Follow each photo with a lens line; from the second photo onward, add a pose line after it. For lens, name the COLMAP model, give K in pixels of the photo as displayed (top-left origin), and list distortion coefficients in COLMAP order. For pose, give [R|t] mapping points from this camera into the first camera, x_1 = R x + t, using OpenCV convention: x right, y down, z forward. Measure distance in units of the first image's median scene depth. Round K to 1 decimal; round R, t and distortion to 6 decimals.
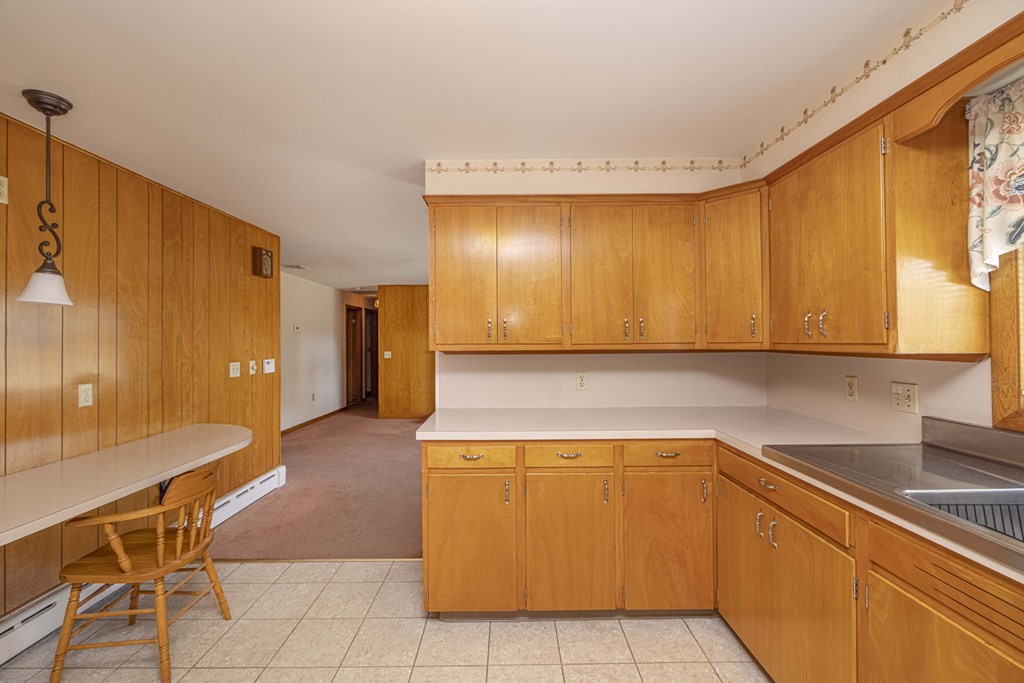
lens RADIAL K [[427.3, 0, 508.2], [0, 427.3, 337.2], [0, 0, 1]] dist [0.000169, 0.000010]
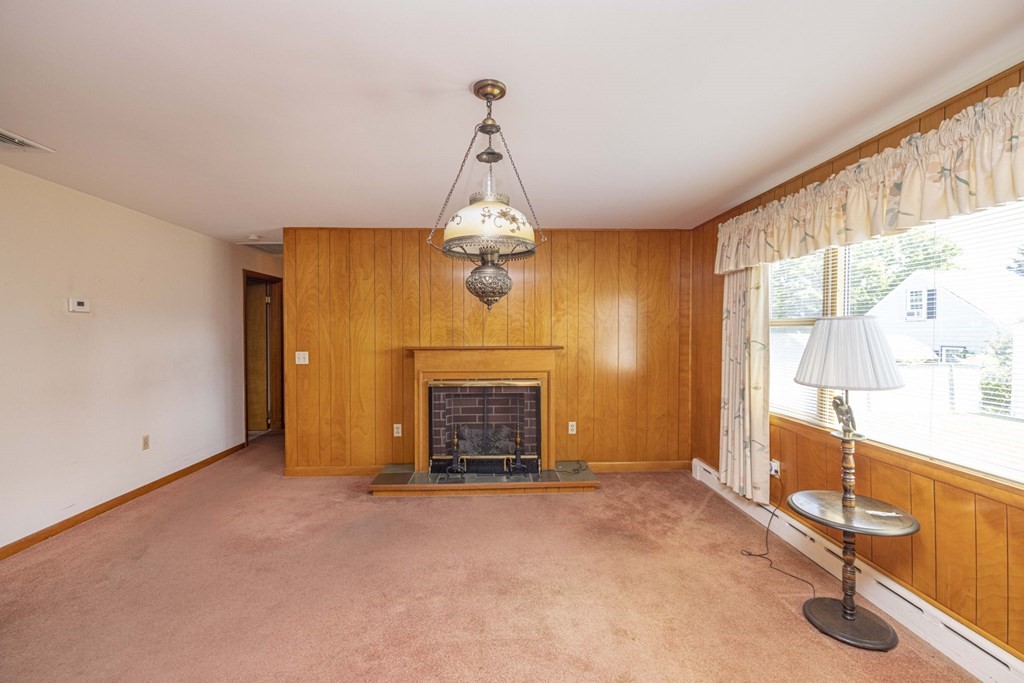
lens RADIAL K [[425.5, 0, 510.9], [0, 425.5, 338.9], [0, 0, 1]] dist [-0.002435, -0.000047]
pose [[0.999128, 0.006436, 0.041259, -0.152199], [-0.007488, 0.999650, 0.025387, 0.006429], [-0.041081, -0.025674, 0.998826, 1.669478]]
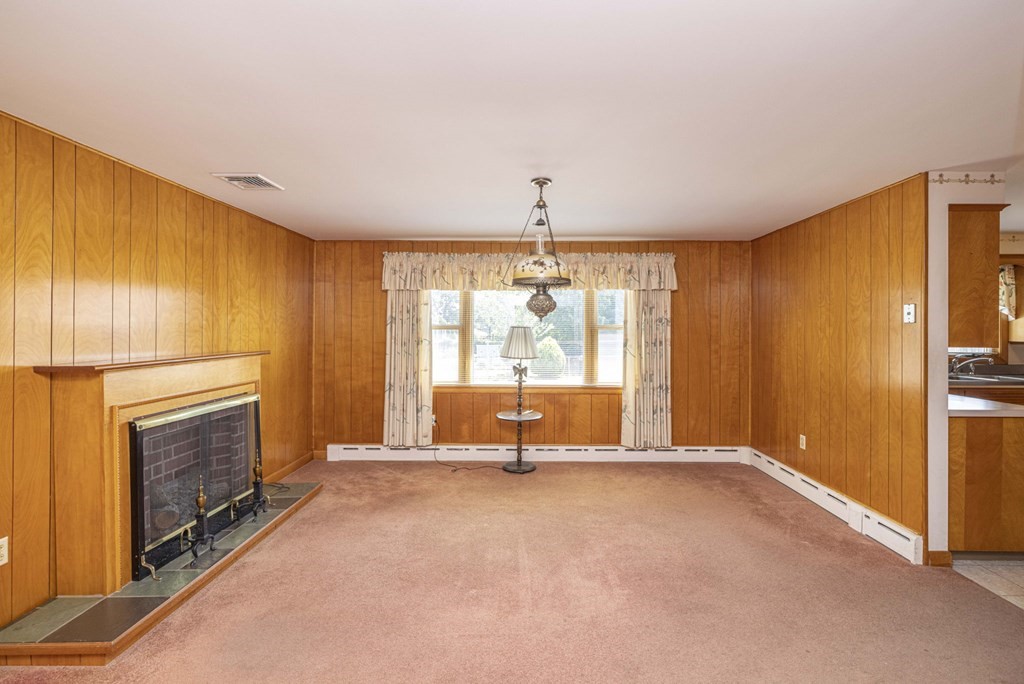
lens RADIAL K [[444.7, 0, 523.3], [0, 444.7, 330.9], [0, 0, 1]] dist [-0.000462, -0.000041]
pose [[0.010572, 0.005661, 0.999928, -1.535165], [-0.009811, 0.999936, -0.005557, 0.009306], [-0.999896, -0.009751, 0.010627, 2.545512]]
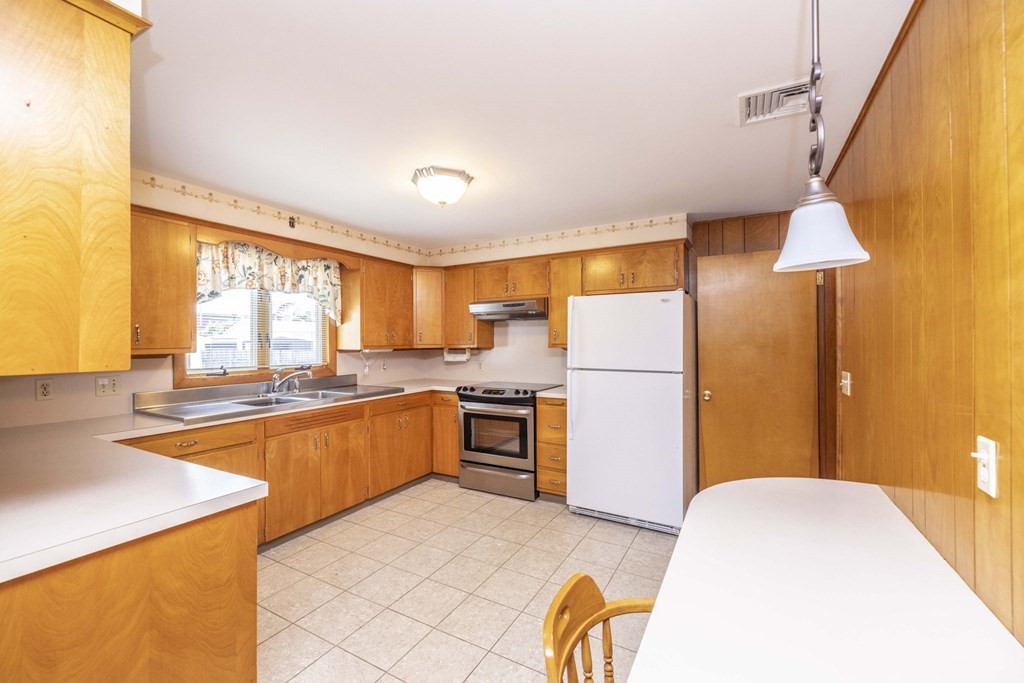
lens RADIAL K [[427.3, 0, 508.2], [0, 427.3, 337.2], [0, 0, 1]] dist [0.000169, 0.000010]
pose [[-0.871203, 0.016946, 0.490631, -0.858621], [0.009462, 0.999798, -0.017730, 0.011312], [-0.490832, -0.010804, -0.871187, 1.383153]]
